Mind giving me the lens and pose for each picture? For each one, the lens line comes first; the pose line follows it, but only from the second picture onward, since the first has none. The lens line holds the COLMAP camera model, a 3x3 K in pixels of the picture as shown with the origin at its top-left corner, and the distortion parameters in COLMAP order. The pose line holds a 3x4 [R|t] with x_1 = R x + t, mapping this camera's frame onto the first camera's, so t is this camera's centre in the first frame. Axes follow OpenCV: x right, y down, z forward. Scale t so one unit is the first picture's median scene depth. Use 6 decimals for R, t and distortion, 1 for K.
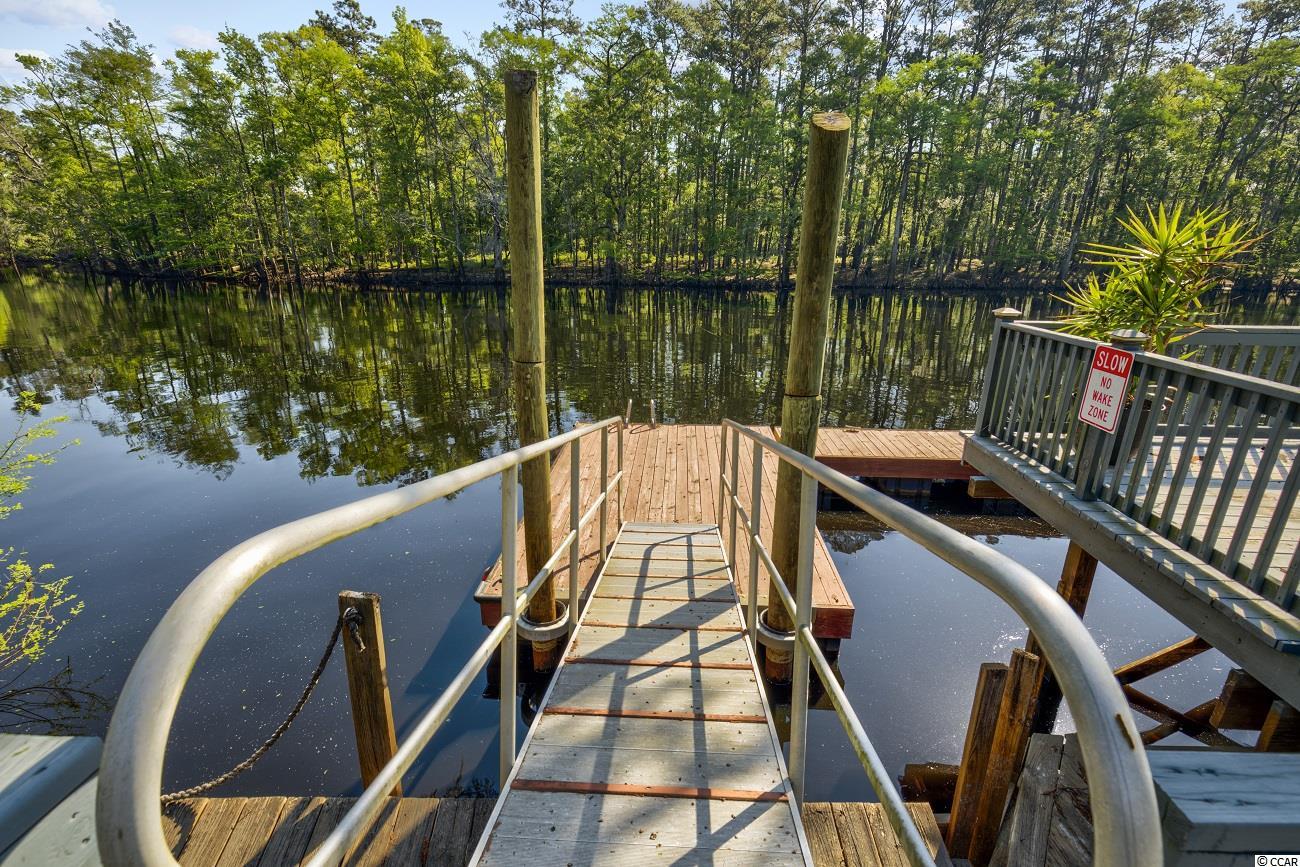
lens RADIAL K [[604.1, 0, 660.8], [0, 604.1, 438.8], [0, 0, 1]] dist [-0.001772, 0.001092]
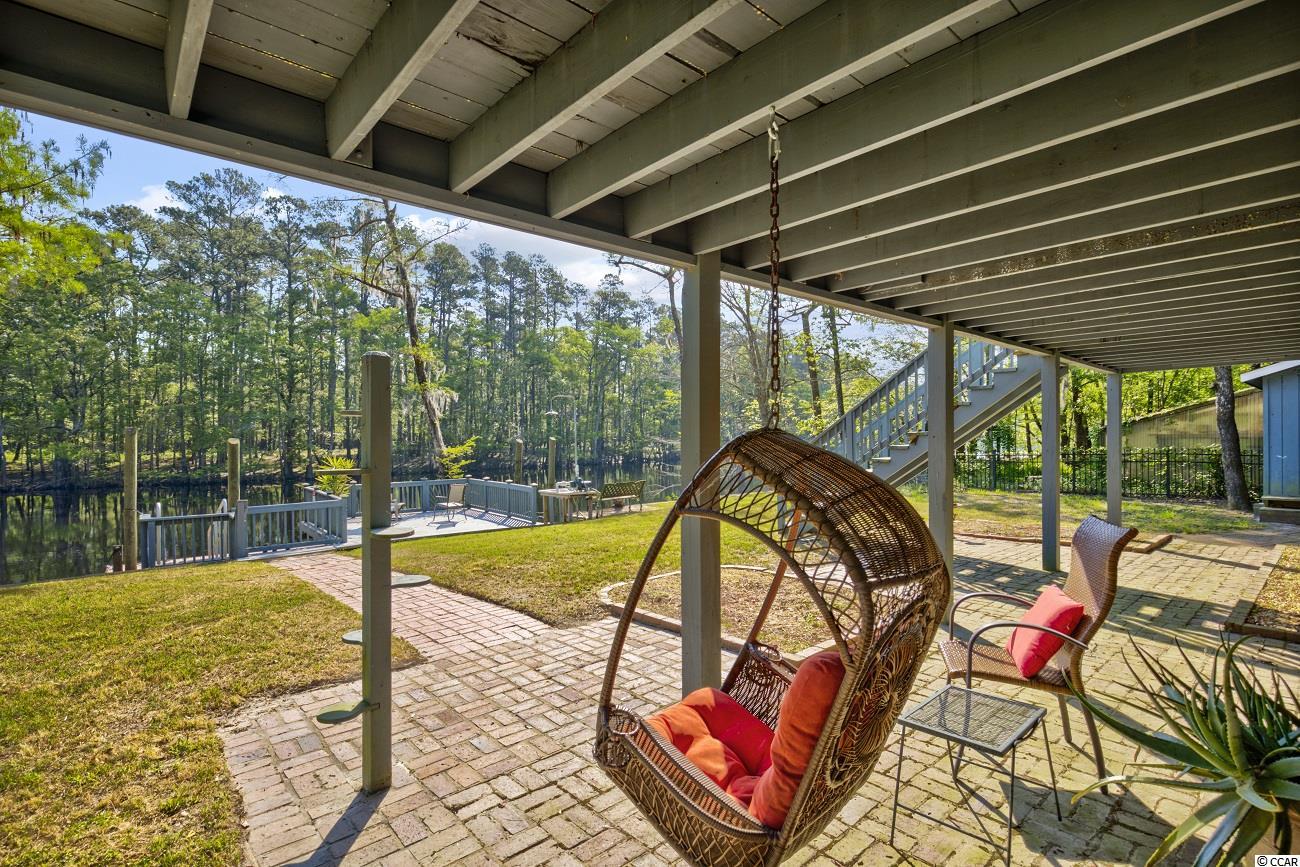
lens RADIAL K [[604.1, 0, 640.7], [0, 604.1, 439.5], [0, 0, 1]] dist [-0.001772, 0.001092]
pose [[0.760432, -0.020951, 0.649079, -0.010692], [0.211691, 0.952885, -0.217250, 0.040492], [-0.613946, 0.302608, 0.729039, -0.162128]]
